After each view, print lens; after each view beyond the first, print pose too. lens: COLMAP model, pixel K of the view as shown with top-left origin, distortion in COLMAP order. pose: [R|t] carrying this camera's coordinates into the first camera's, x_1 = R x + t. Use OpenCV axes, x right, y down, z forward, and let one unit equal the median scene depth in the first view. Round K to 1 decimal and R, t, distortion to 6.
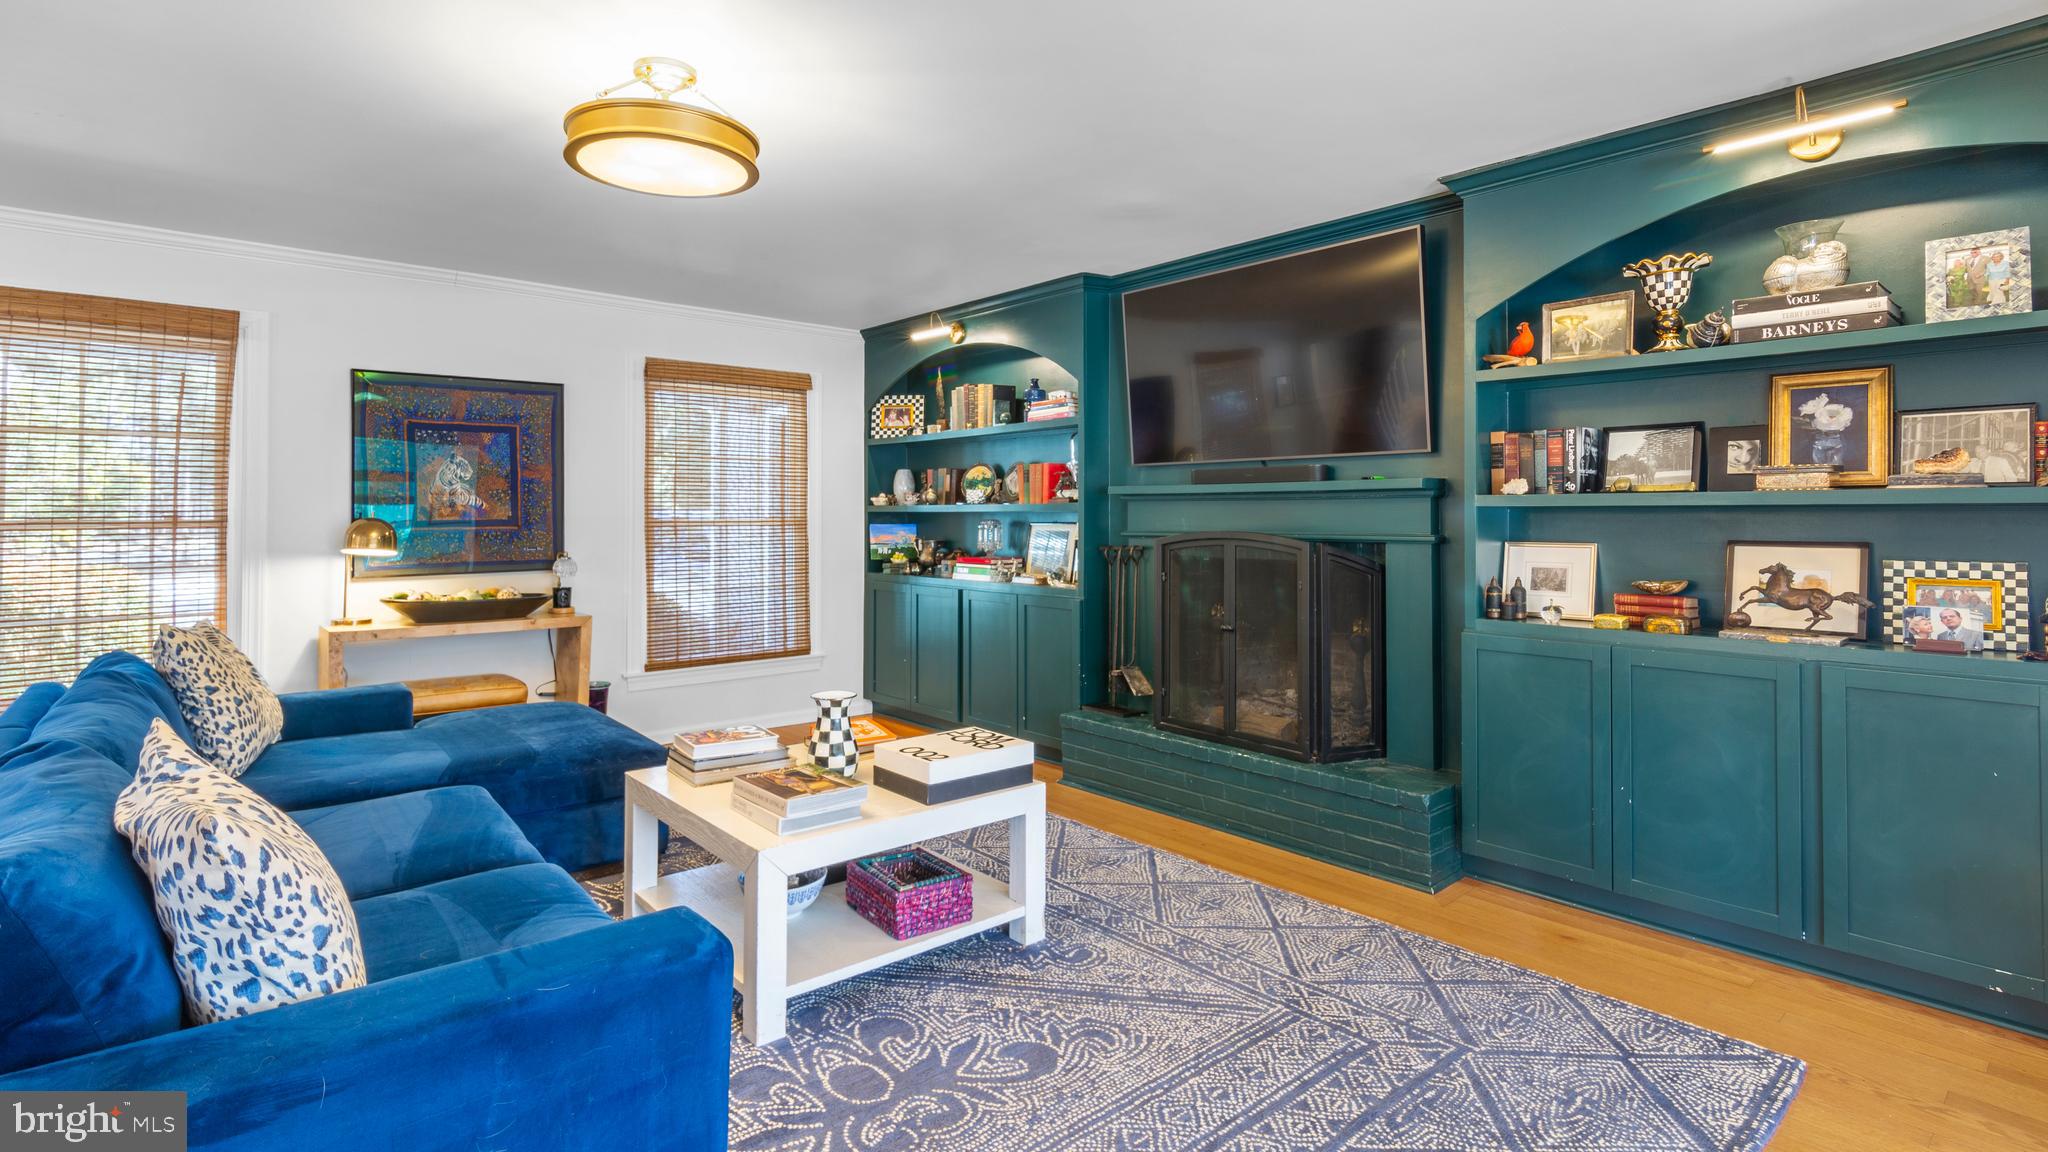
lens RADIAL K [[996.8, 0, 1010.1], [0, 996.8, 515.0], [0, 0, 1]] dist [0.000998, -0.000728]
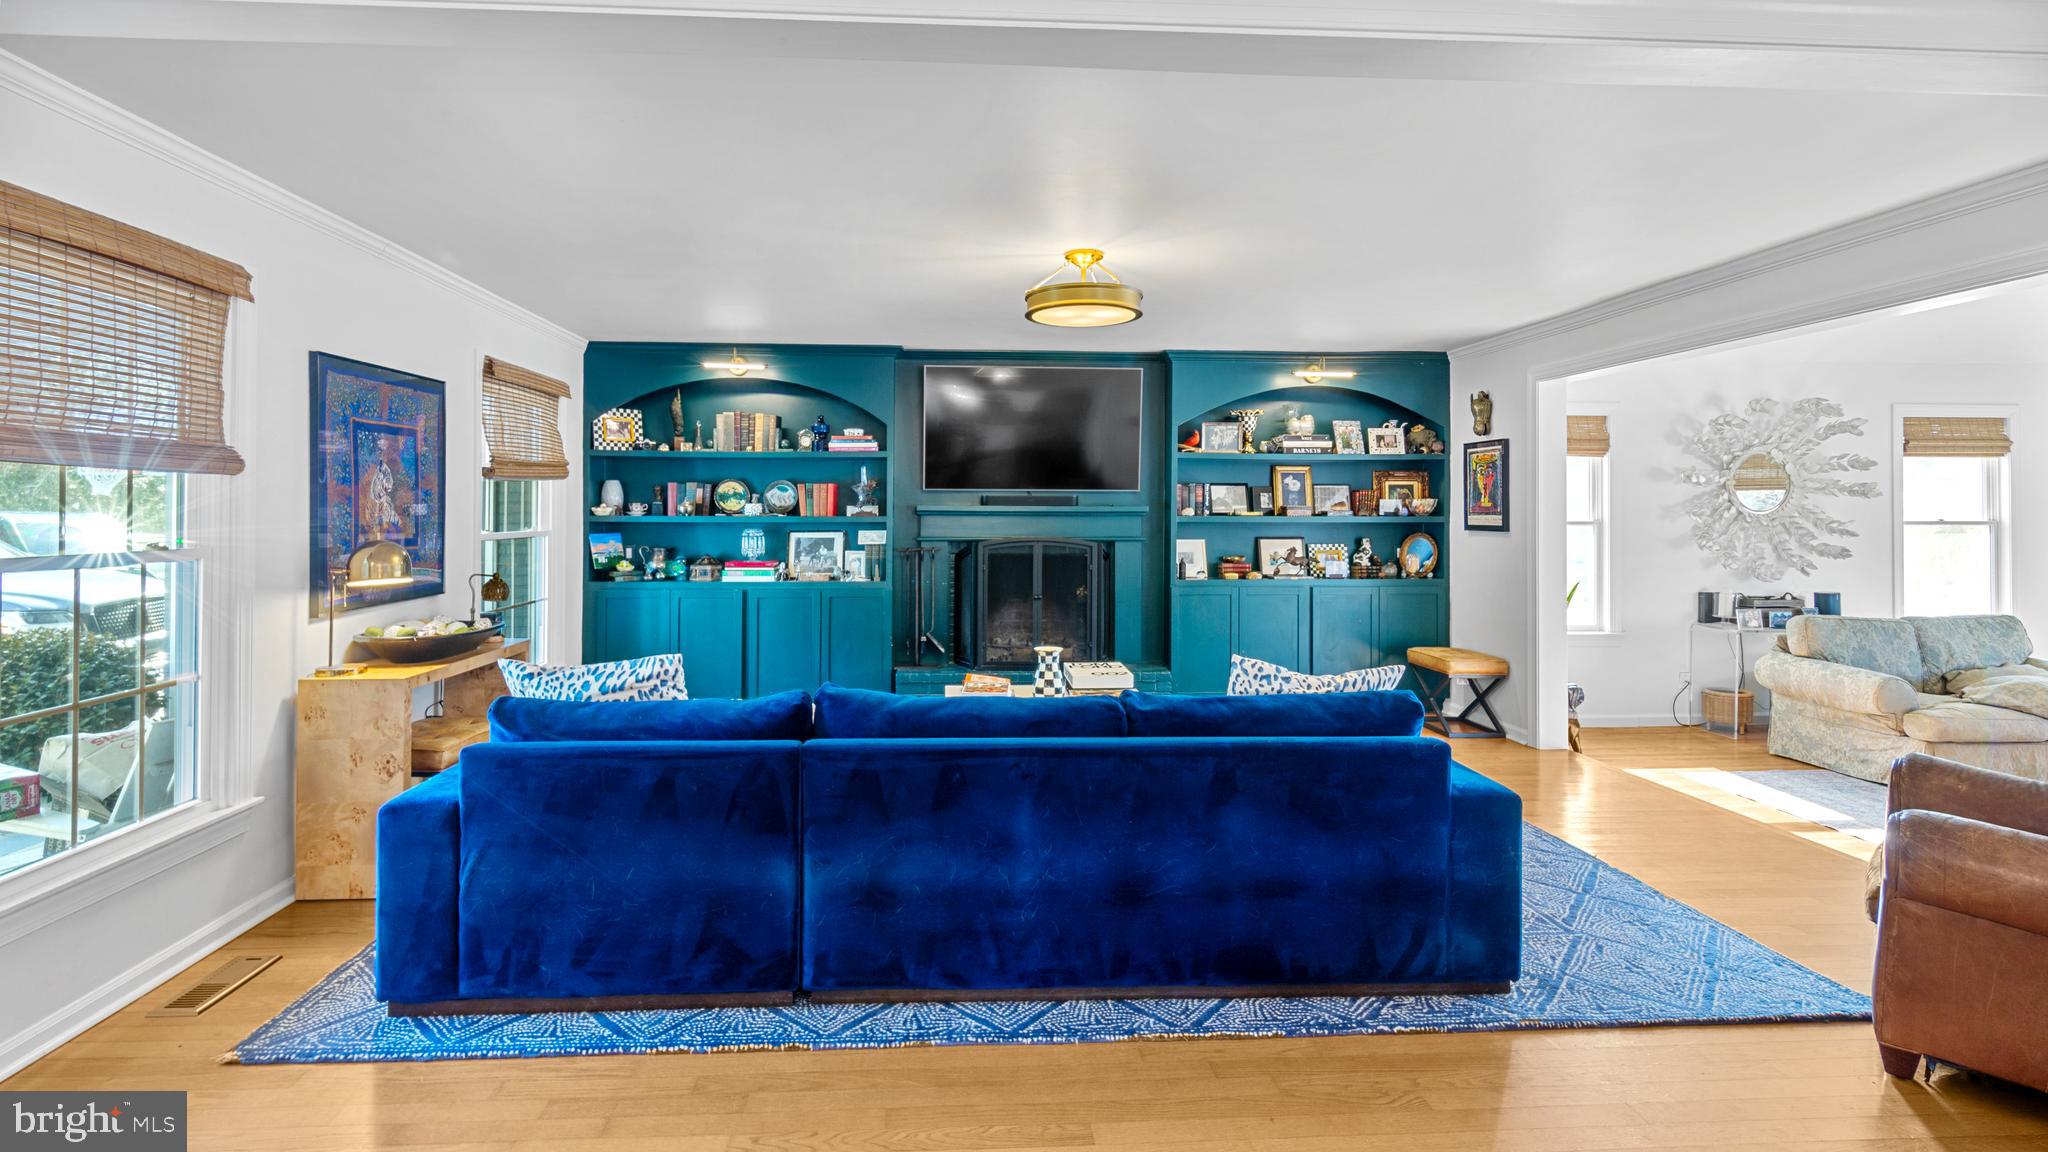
lens RADIAL K [[996.8, 0, 1000.5], [0, 996.8, 500.0], [0, 0, 1]] dist [0.000998, -0.000728]
pose [[0.590084, 0.010022, 0.807280, -1.193689], [-0.002692, 0.999942, -0.010447, -0.026270], [-0.807337, 0.003991, 0.590077, 0.114187]]
